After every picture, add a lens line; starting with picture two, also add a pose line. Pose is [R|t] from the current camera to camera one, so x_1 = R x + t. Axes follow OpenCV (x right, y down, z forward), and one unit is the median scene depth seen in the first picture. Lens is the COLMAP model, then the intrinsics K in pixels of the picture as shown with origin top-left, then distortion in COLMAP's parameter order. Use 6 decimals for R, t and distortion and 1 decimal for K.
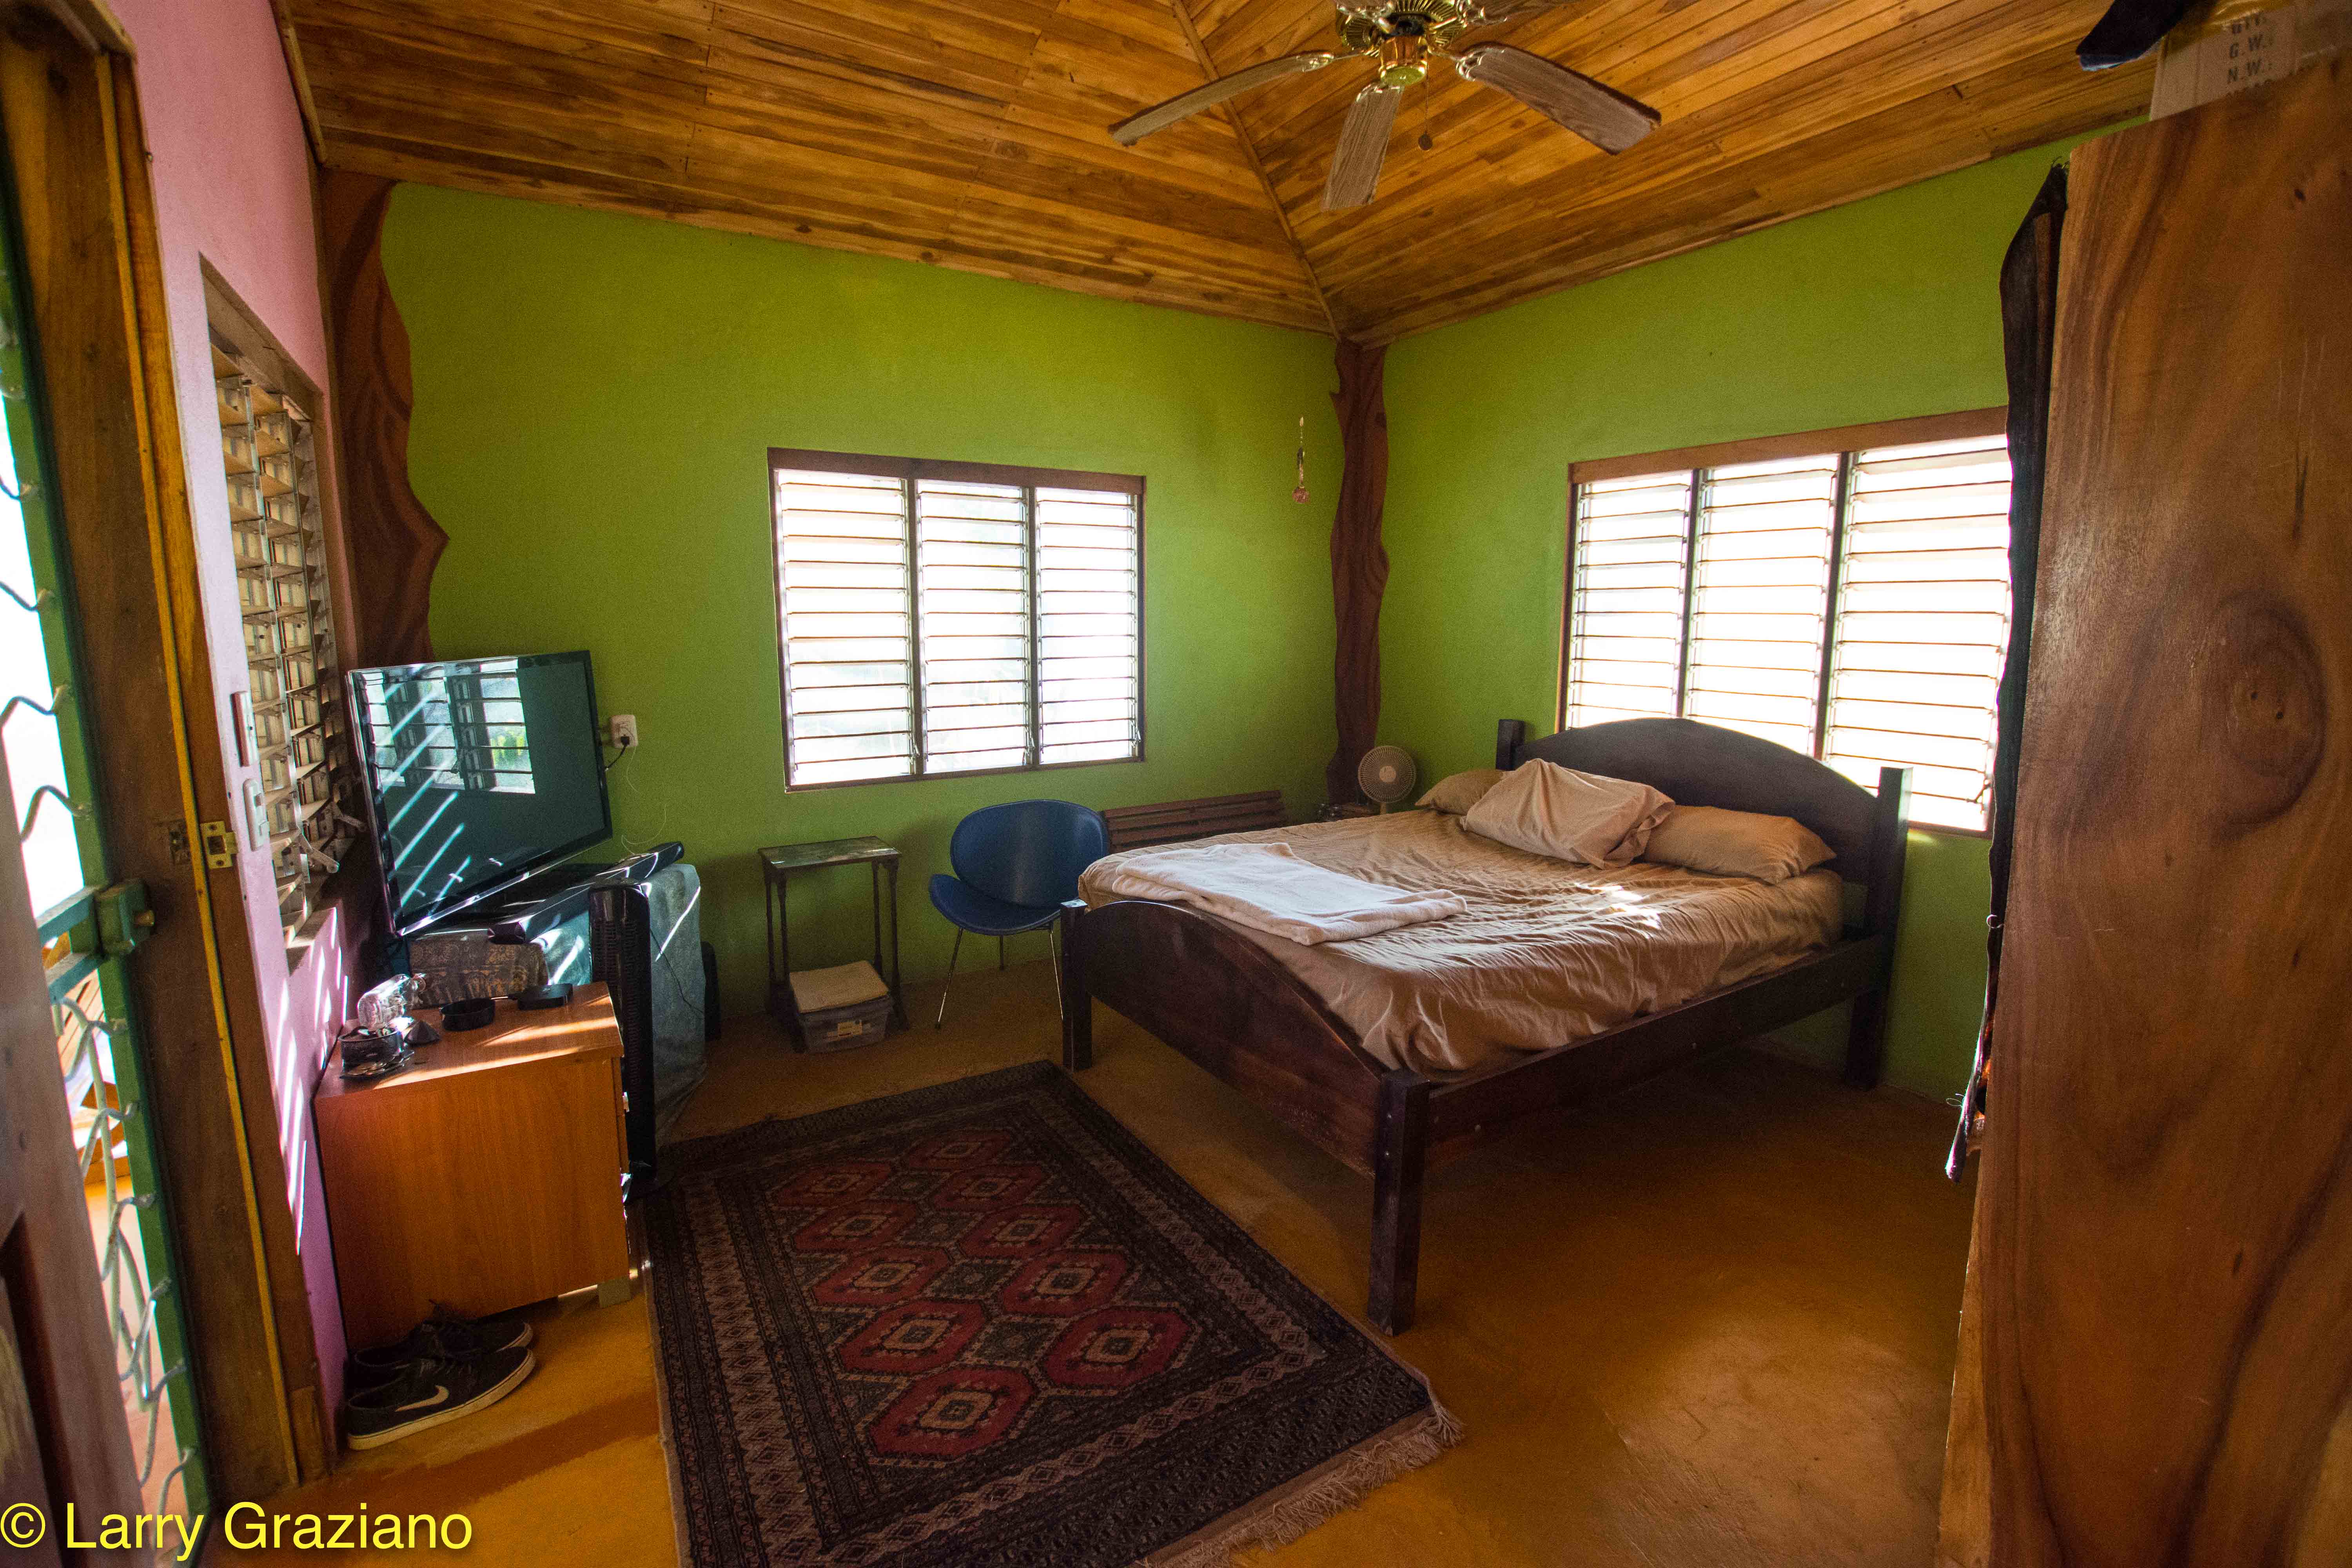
lens RADIAL K [[1036.2, 0, 1196.3], [0, 1036.2, 780.7], [0, 0, 1]] dist [-0.033172, 0.004178]
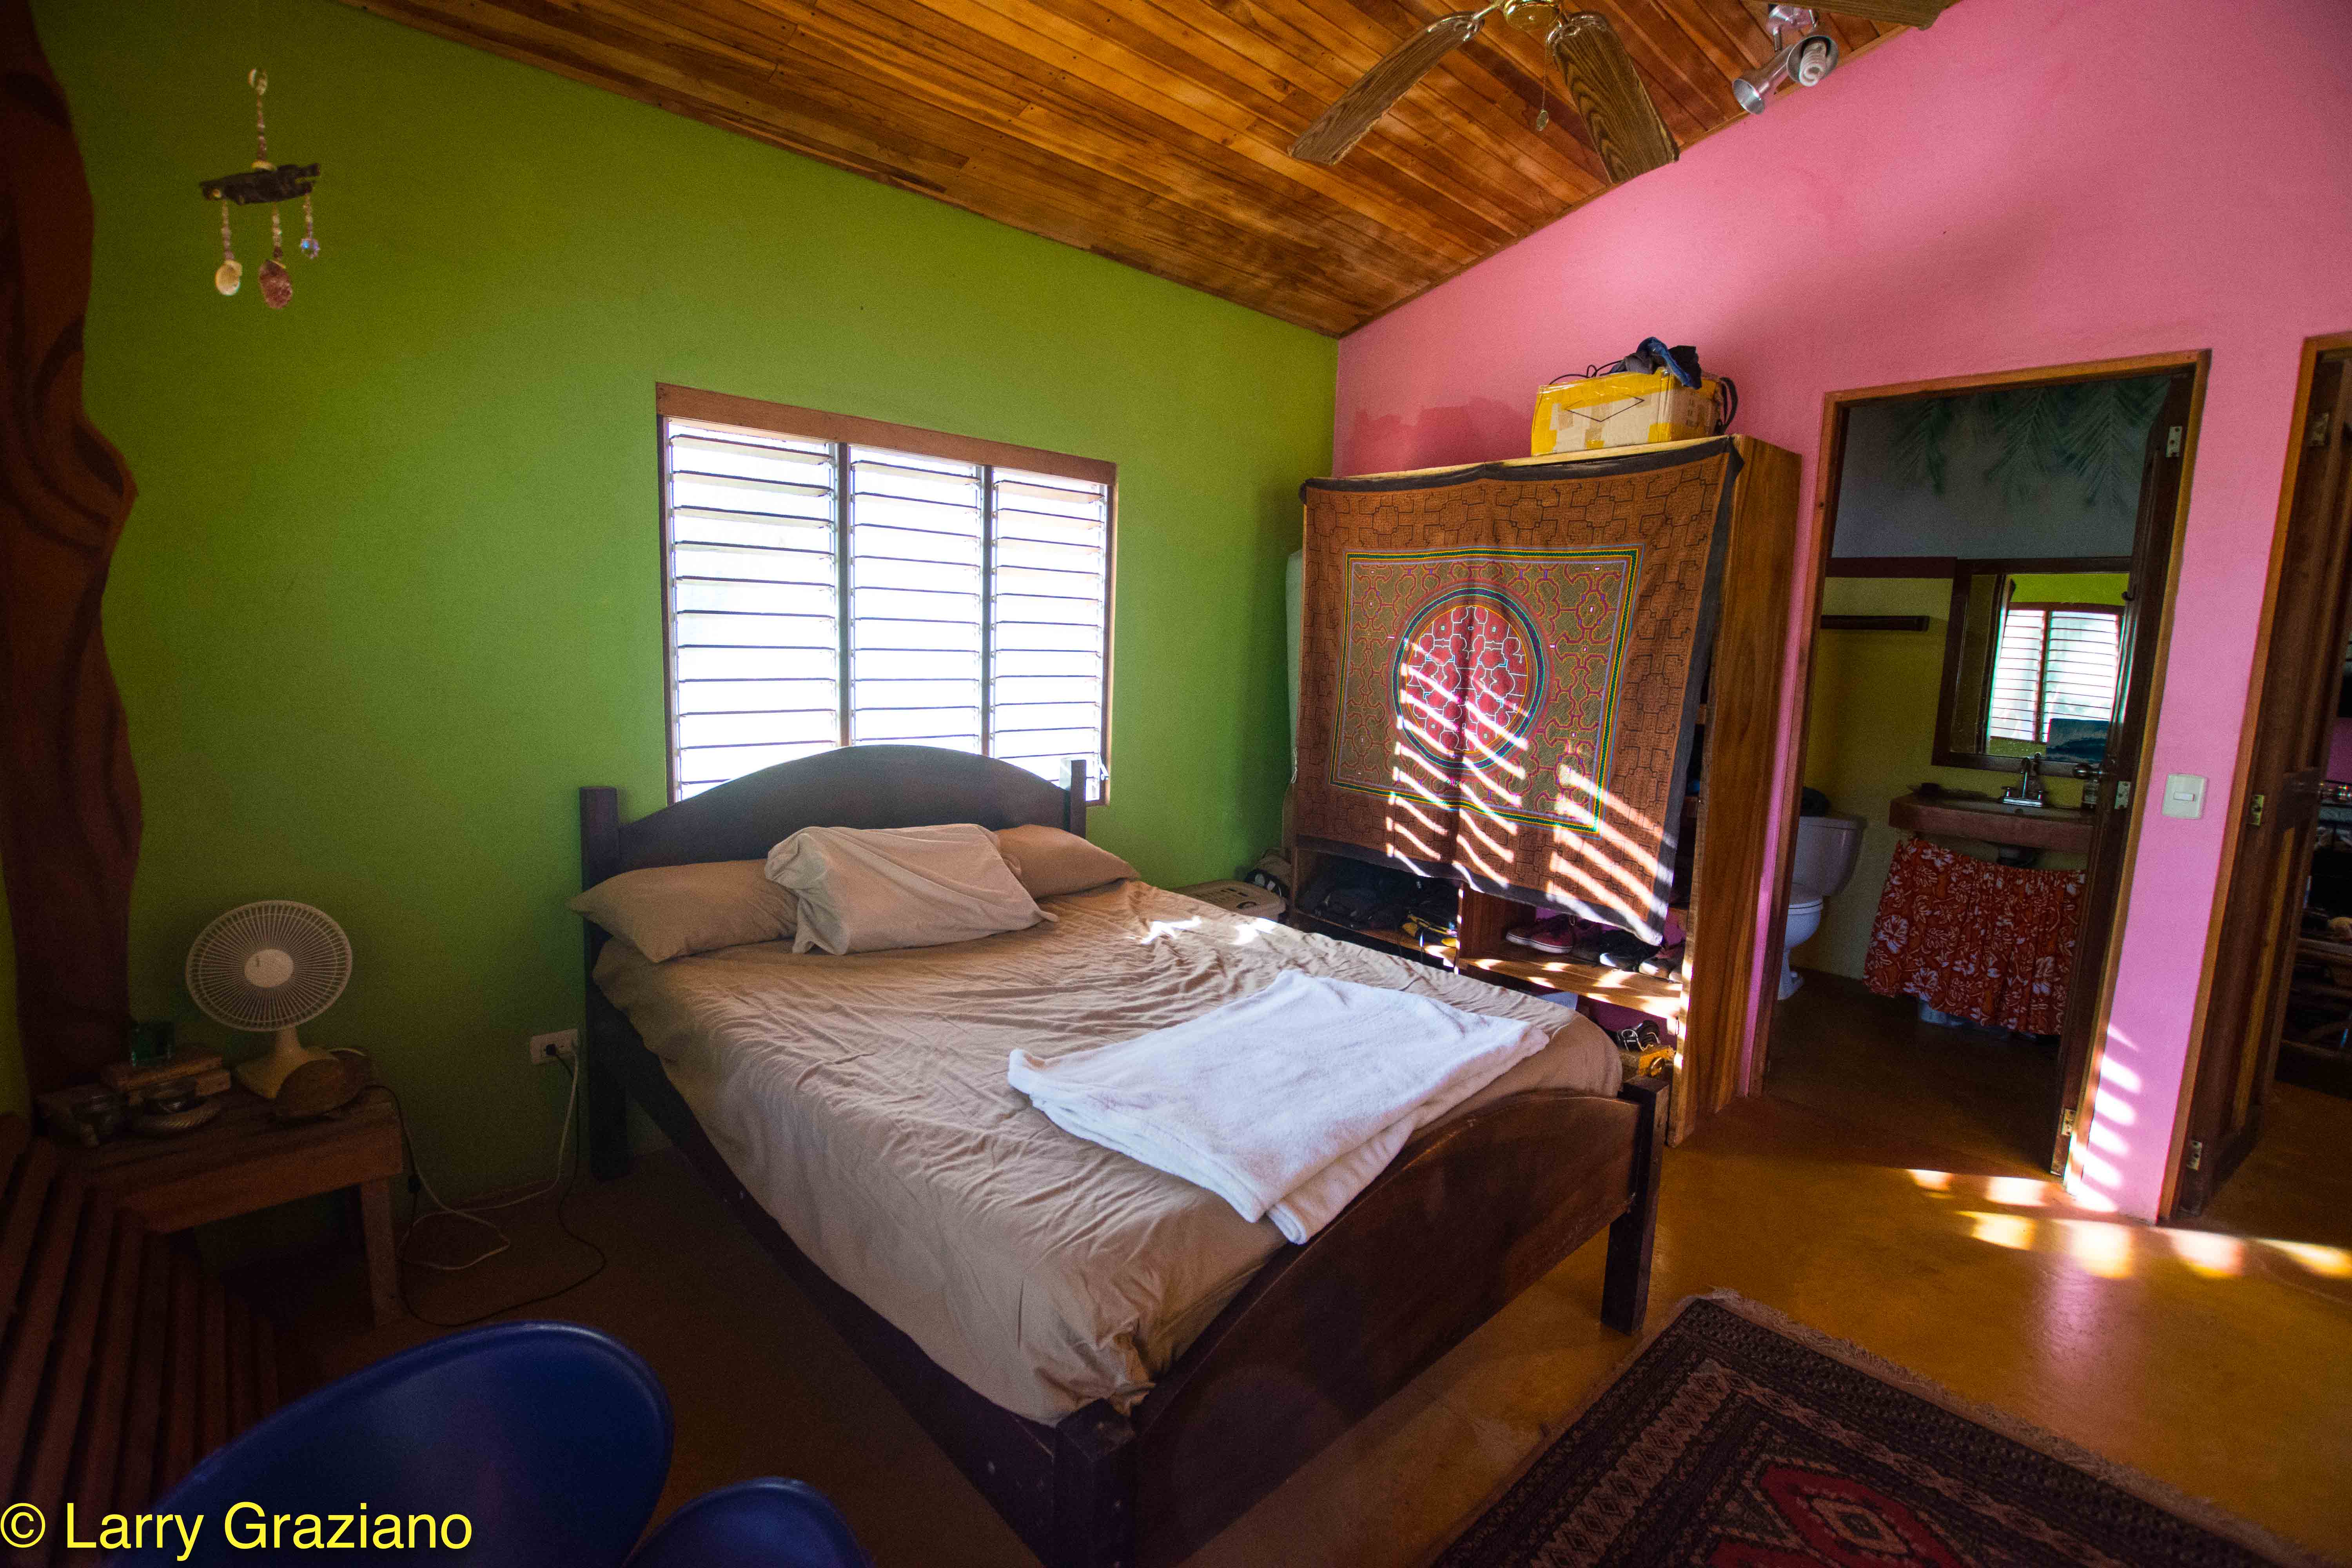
lens RADIAL K [[1036.2, 0, 1164.0], [0, 1036.2, 777.7], [0, 0, 1]] dist [-0.033172, 0.004178]
pose [[-0.173577, -0.141461, 0.974608, -0.430885], [0.123853, 0.978637, 0.164104, -0.156567], [-0.977001, 0.149193, -0.152348, 0.990274]]
